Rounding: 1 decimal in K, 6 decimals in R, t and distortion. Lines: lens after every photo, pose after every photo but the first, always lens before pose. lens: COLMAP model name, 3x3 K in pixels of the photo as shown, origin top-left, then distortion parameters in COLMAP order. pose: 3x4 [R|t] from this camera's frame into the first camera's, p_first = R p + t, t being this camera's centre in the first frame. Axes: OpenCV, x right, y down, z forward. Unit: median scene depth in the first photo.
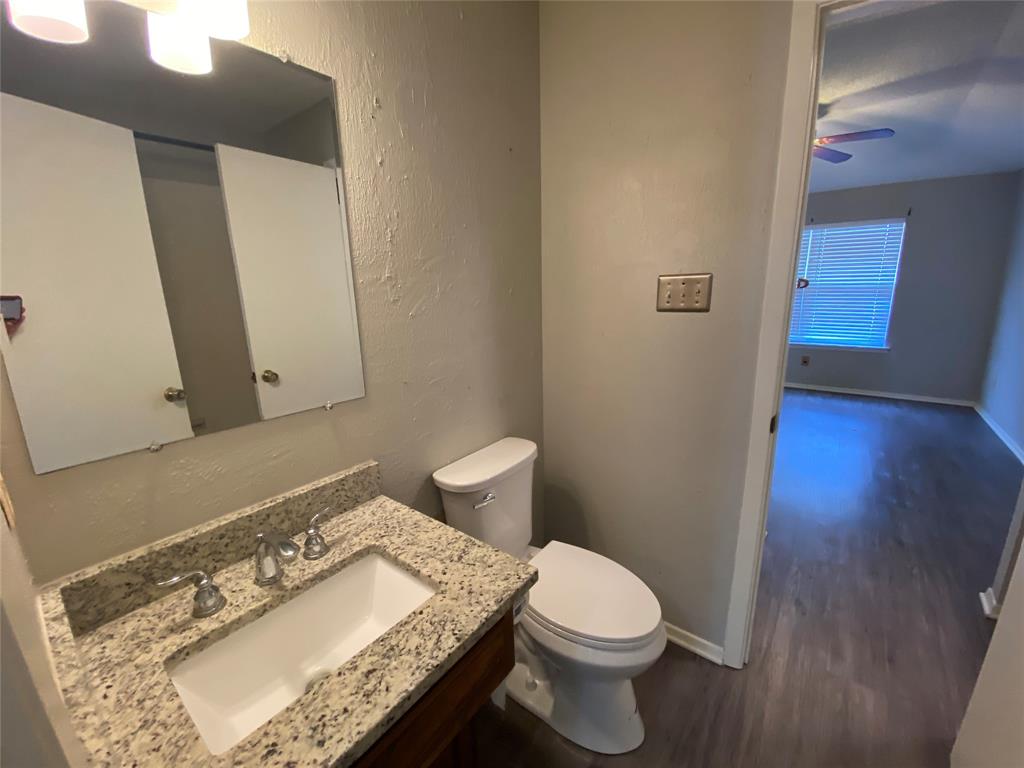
lens RADIAL K [[417.9, 0, 512.0], [0, 417.9, 384.0], [0, 0, 1]] dist [0.040819, -0.032712]
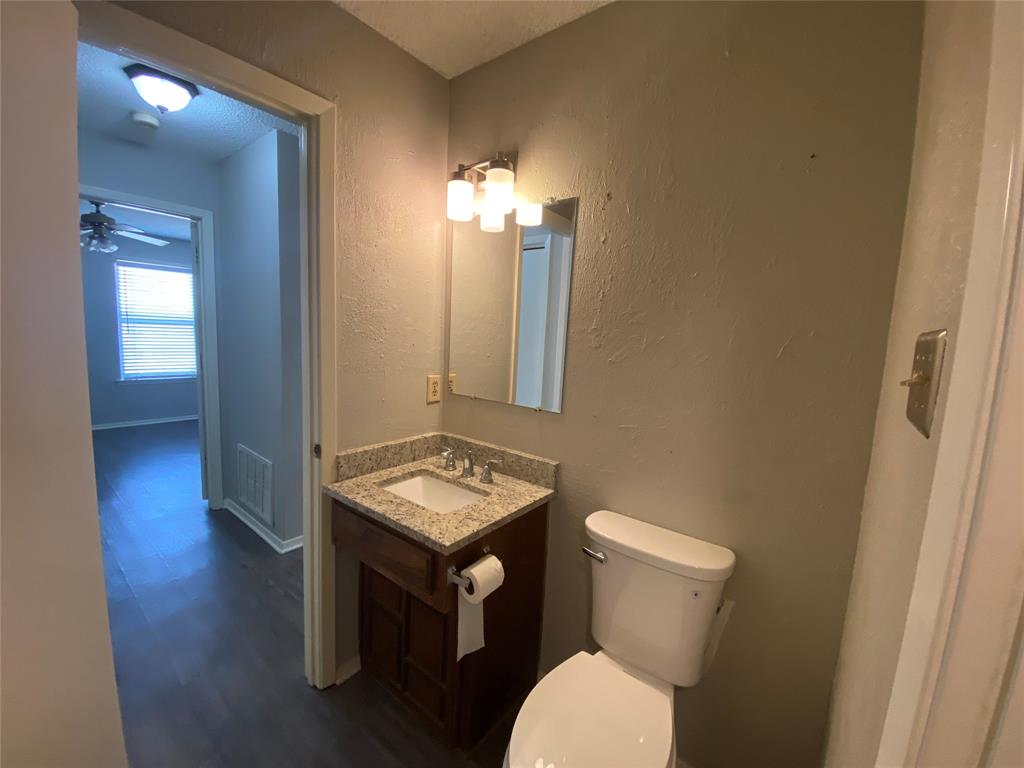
lens RADIAL K [[417.9, 0, 512.0], [0, 417.9, 384.0], [0, 0, 1]] dist [0.040819, -0.032712]
pose [[-0.006338, 0.148784, -0.988849, 1.029582], [-0.272568, 0.951169, 0.144861, -0.225622], [0.962116, 0.270447, 0.034525, 0.821649]]
